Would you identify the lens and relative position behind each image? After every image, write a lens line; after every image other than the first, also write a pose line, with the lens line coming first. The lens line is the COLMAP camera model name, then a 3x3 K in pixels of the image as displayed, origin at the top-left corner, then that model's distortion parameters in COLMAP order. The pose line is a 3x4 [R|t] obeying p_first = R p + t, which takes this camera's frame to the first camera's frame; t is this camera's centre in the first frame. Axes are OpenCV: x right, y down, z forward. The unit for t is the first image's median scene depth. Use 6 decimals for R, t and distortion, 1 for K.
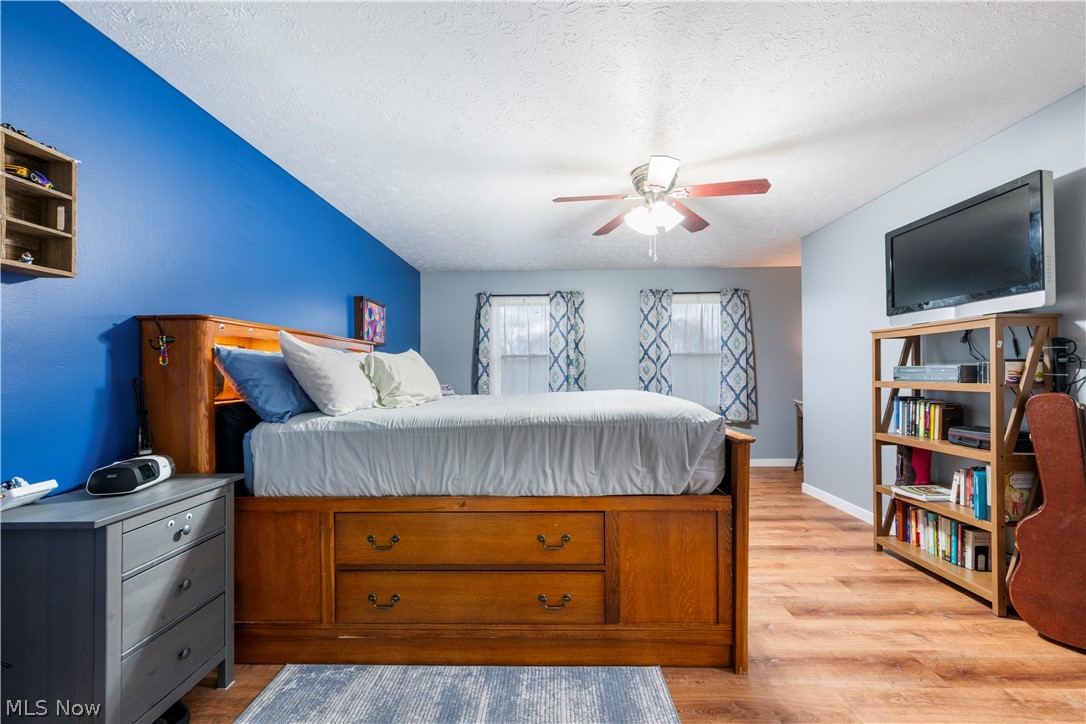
lens RADIAL K [[432.8, 0, 549.0], [0, 432.8, 370.9], [0, 0, 1]] dist [0.000550, -0.000074]
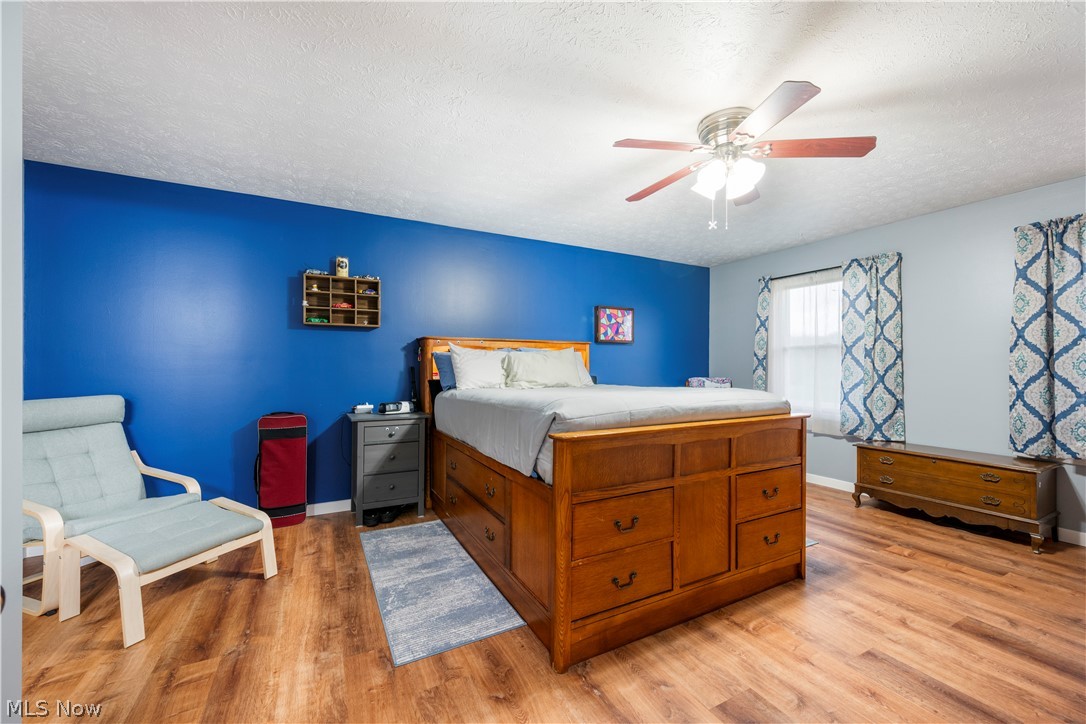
lens RADIAL K [[435.0, 0, 546.4], [0, 435.0, 366.1], [0, 0, 1]] dist [-0.000104, -0.000109]
pose [[0.485677, 0.008972, -0.874092, 0.850376], [-0.003304, 0.999959, 0.008428, -0.005142], [0.874132, -0.001206, 0.485687, 0.325599]]
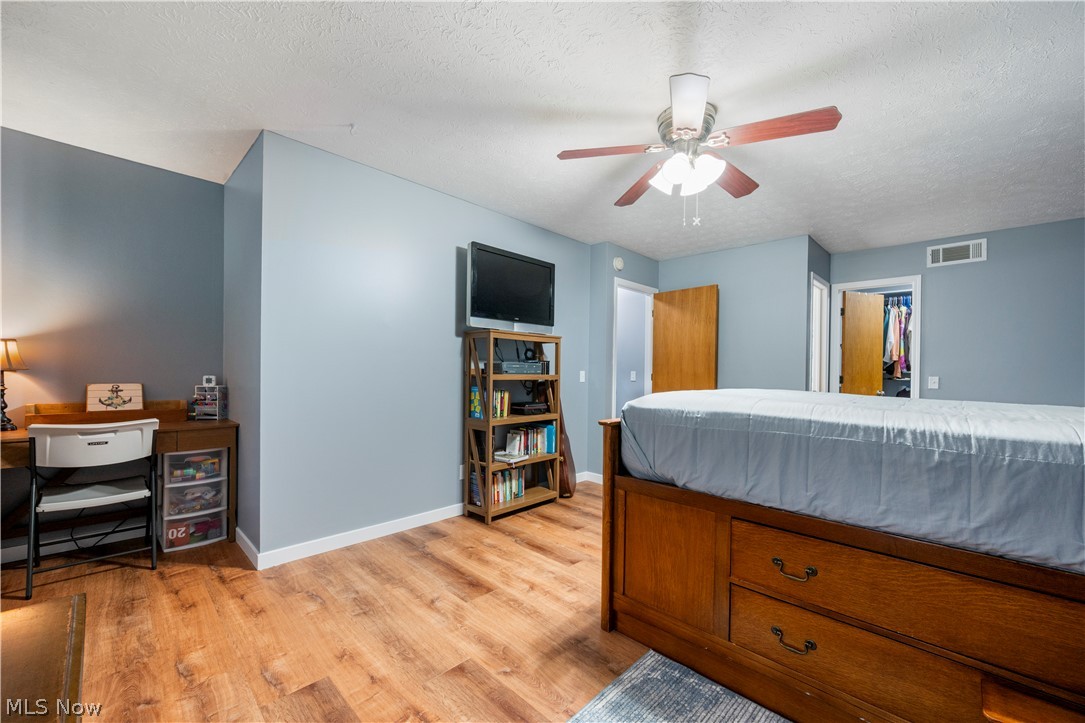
lens RADIAL K [[432.4, 0, 548.5], [0, 432.4, 370.4], [0, 0, 1]] dist [0.000550, -0.000074]
pose [[-0.728653, -0.003260, 0.684875, -0.136199], [-0.012893, 0.999877, -0.008958, 0.023926], [-0.684762, -0.015357, -0.728605, 1.878806]]
